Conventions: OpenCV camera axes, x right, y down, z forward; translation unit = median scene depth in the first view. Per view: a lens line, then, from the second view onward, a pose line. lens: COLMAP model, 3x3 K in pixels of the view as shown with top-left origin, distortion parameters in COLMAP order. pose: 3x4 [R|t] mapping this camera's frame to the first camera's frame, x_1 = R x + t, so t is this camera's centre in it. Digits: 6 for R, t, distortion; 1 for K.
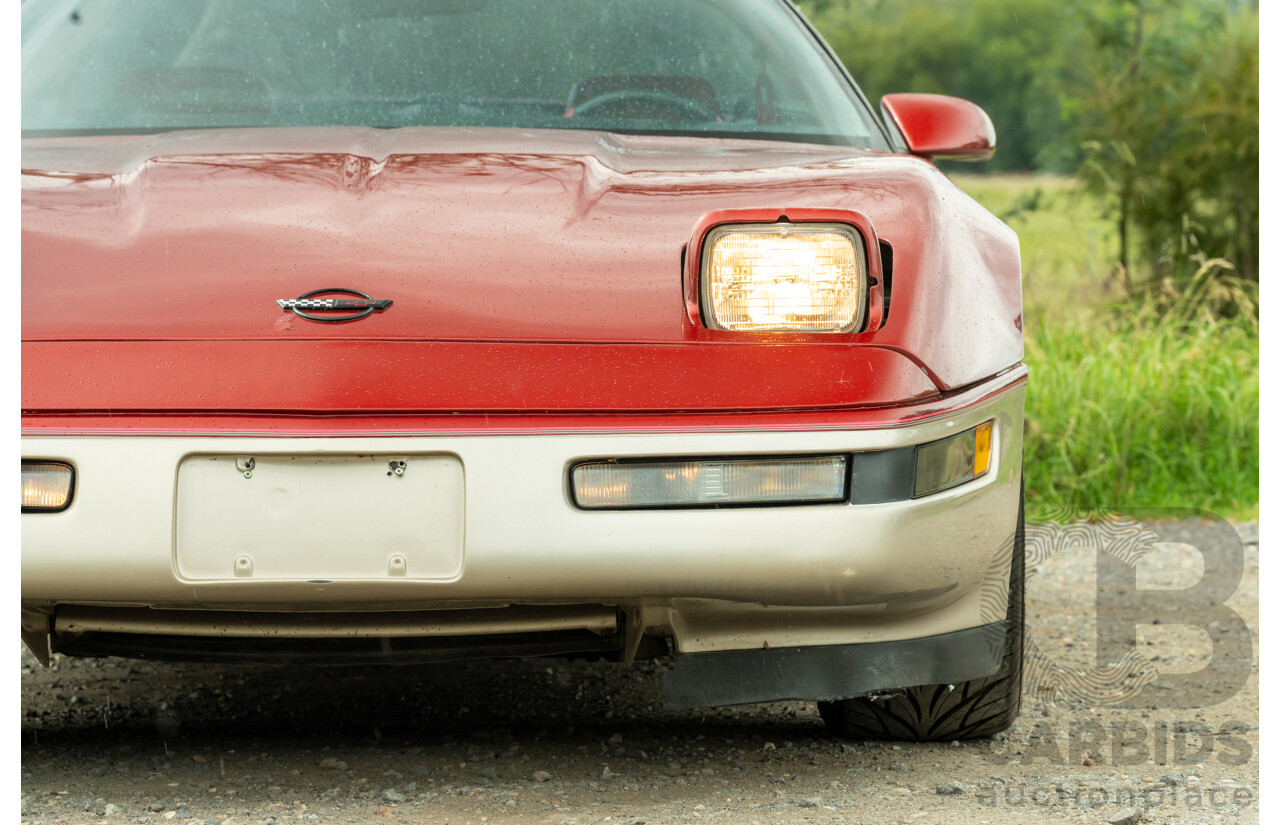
lens RADIAL K [[5275.7, 0, 722.7], [0, 5275.7, 490.4], [0, 0, 1]] dist [0.178139, 1.623886]
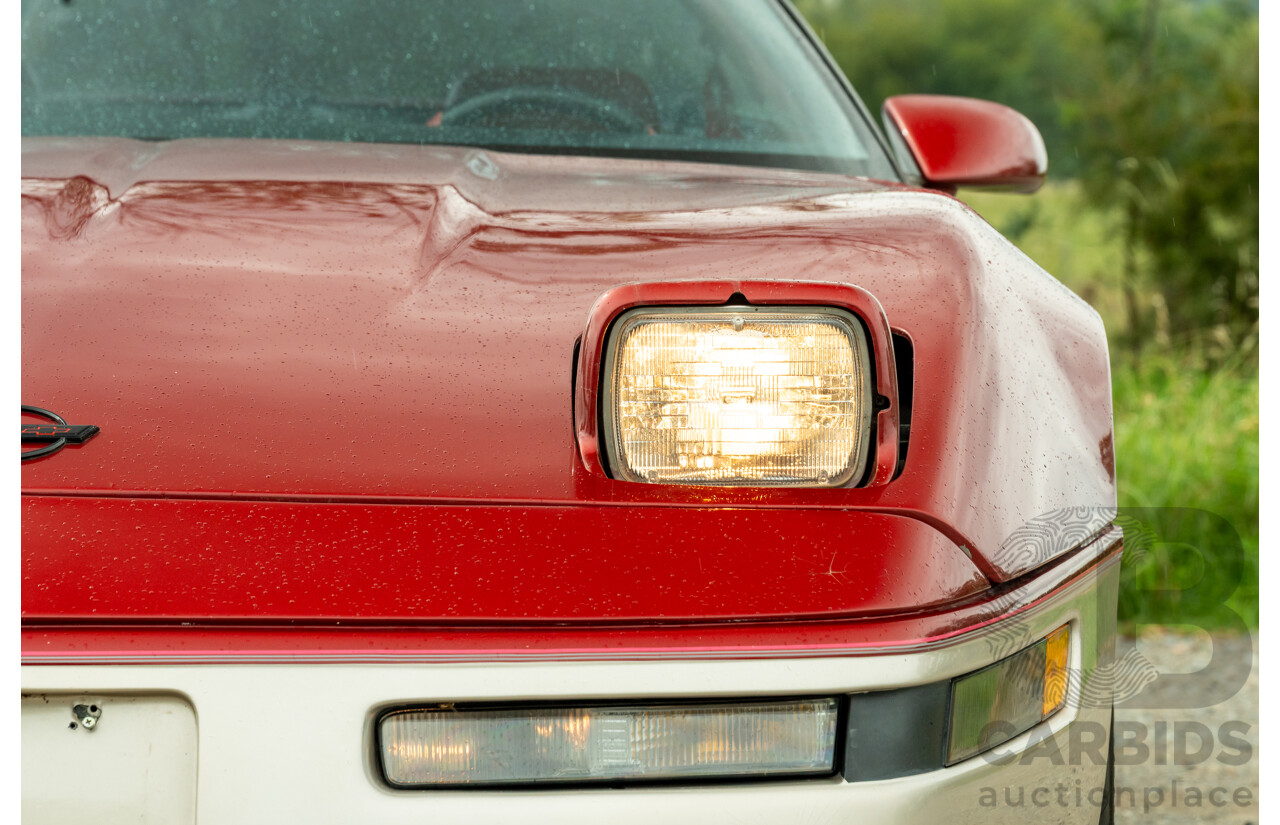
lens RADIAL K [[5404.8, 0, 582.4], [0, 5404.8, 413.1], [0, 0, 1]] dist [0.127868, 1.591406]
pose [[0.999771, 0.010913, -0.018418, 0.005121], [-0.011193, 0.999822, -0.015194, -0.028321], [0.018249, 0.015396, 0.999715, 0.368939]]
